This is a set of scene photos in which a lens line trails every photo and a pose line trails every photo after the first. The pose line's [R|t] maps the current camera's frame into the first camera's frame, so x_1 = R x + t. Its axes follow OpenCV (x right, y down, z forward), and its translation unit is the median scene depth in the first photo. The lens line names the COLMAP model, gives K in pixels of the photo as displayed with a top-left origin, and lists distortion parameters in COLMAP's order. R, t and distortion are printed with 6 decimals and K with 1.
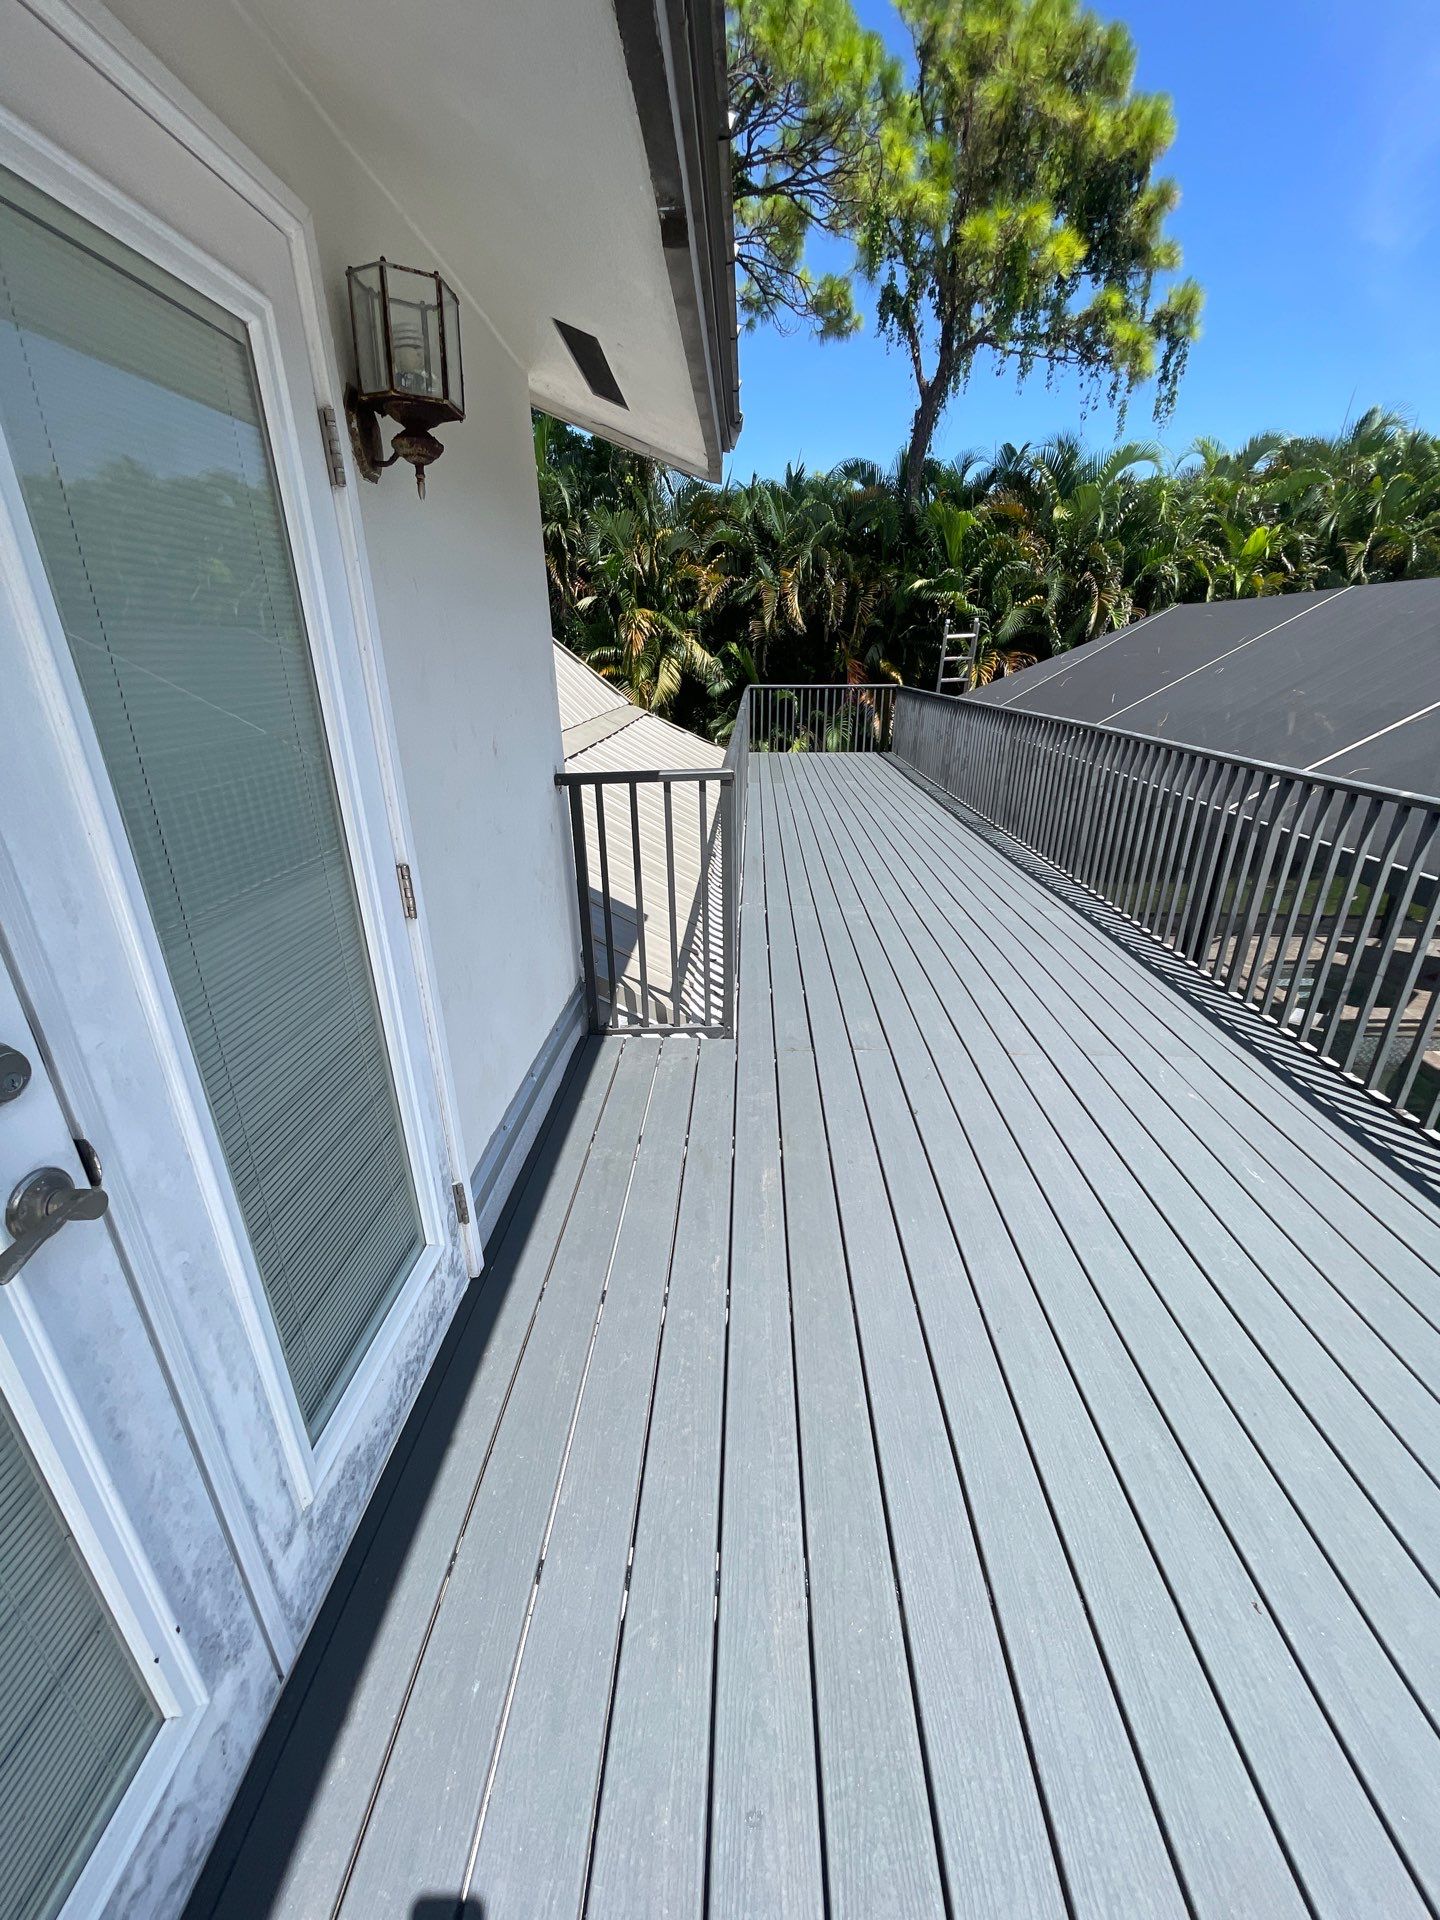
lens RADIAL K [[769.0, 0, 720.0], [0, 769.0, 960.0], [0, 0, 1]] dist [-0.009738, -0.004472]
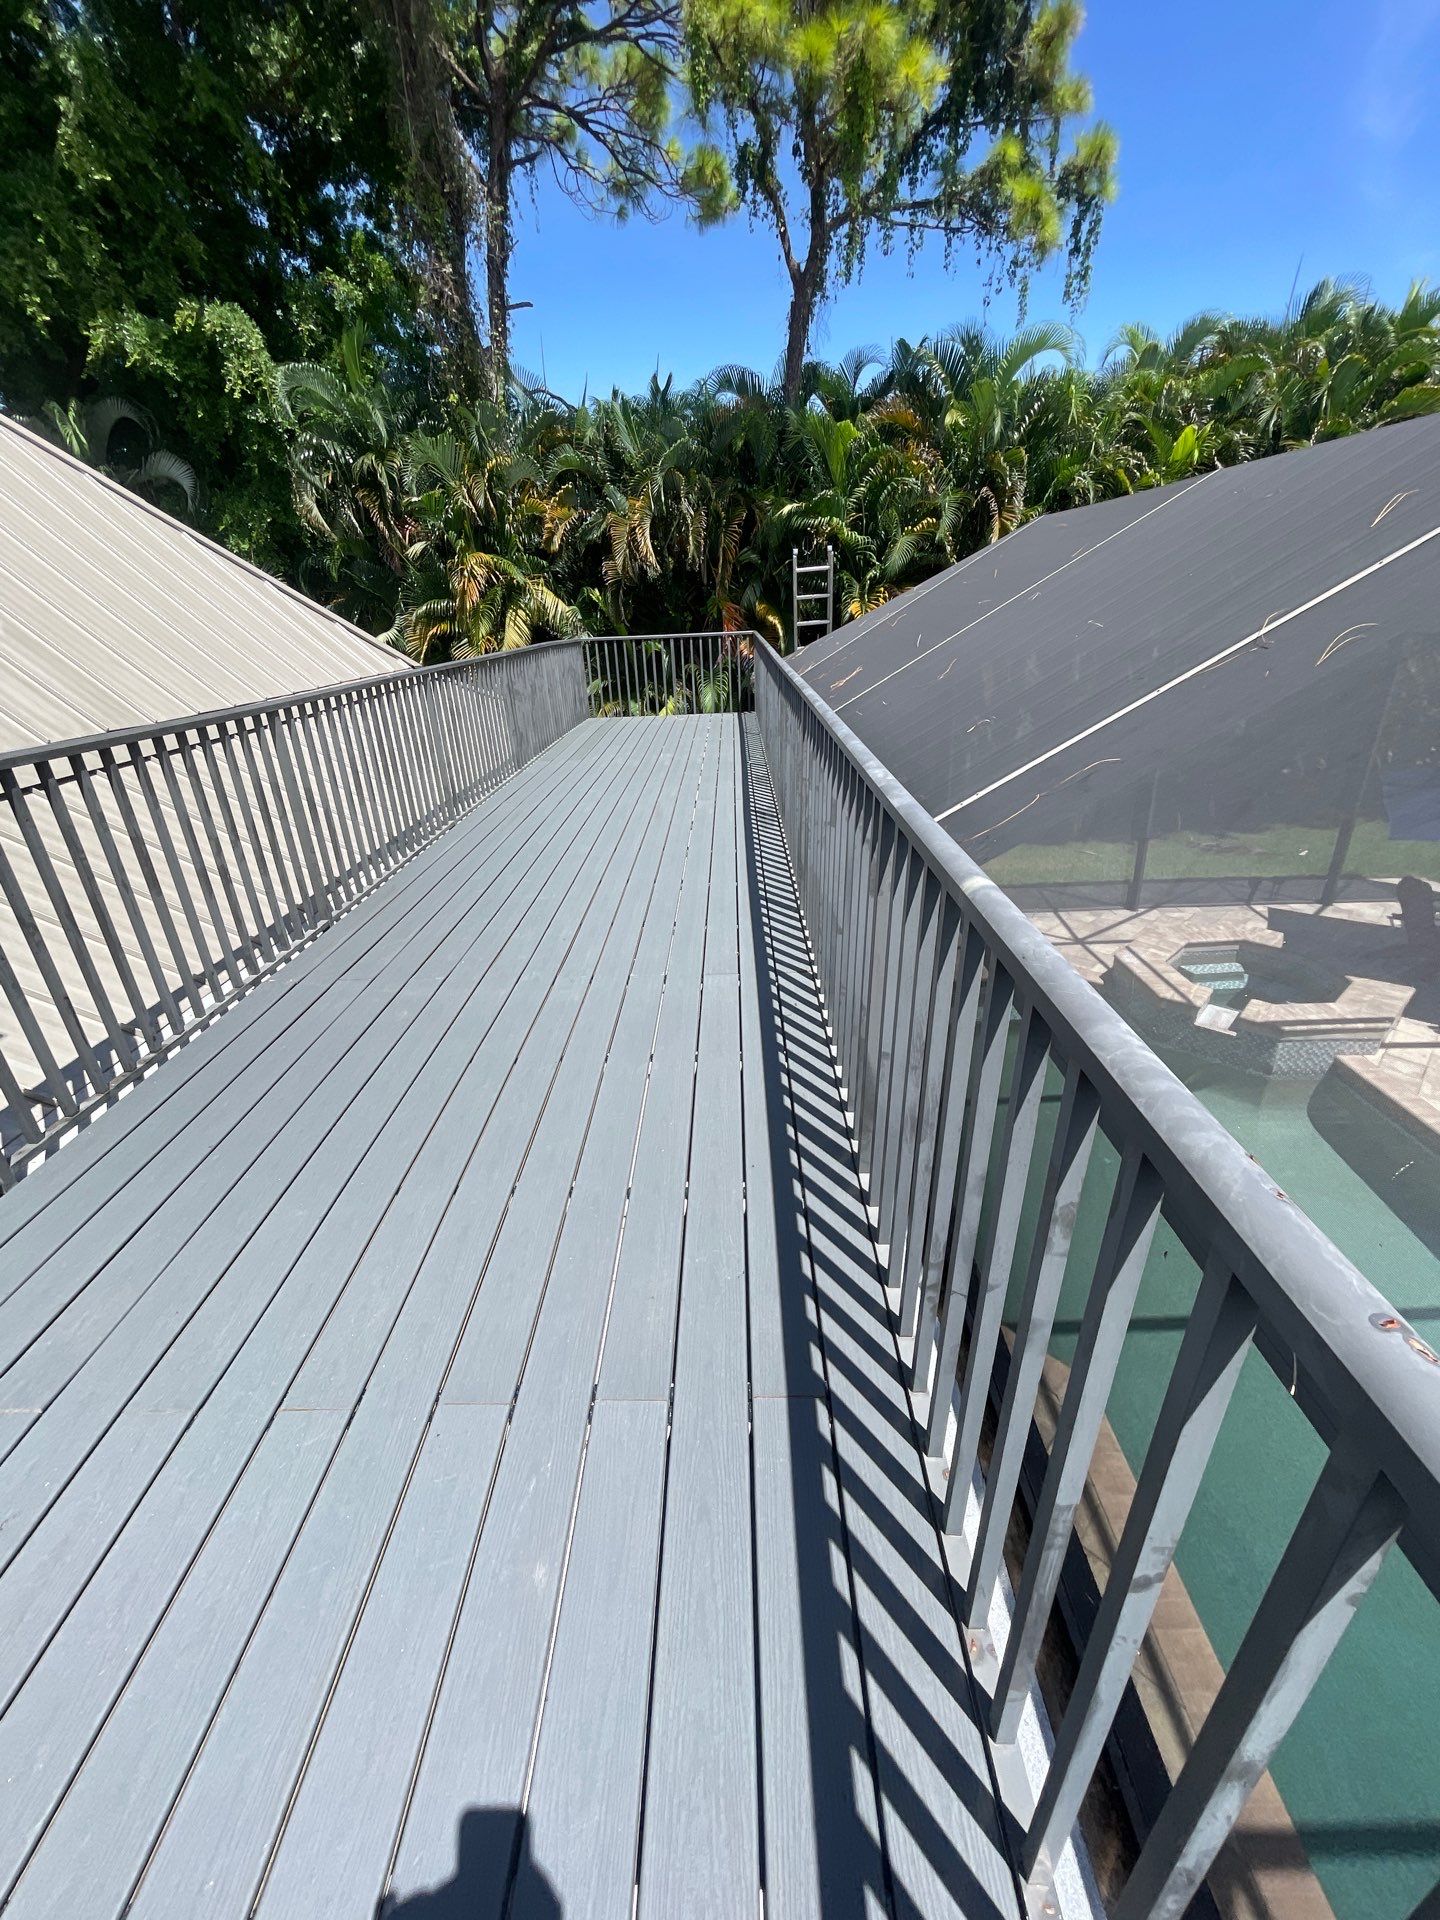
lens RADIAL K [[766.0, 0, 720.0], [0, 766.0, 960.0], [0, 0, 1]] dist [-0.000620, -0.006049]
pose [[0.998869, -0.045509, 0.013795, 0.137088], [0.044624, 0.997273, 0.058781, -0.037878], [-0.016433, -0.058099, 0.998176, 0.106916]]
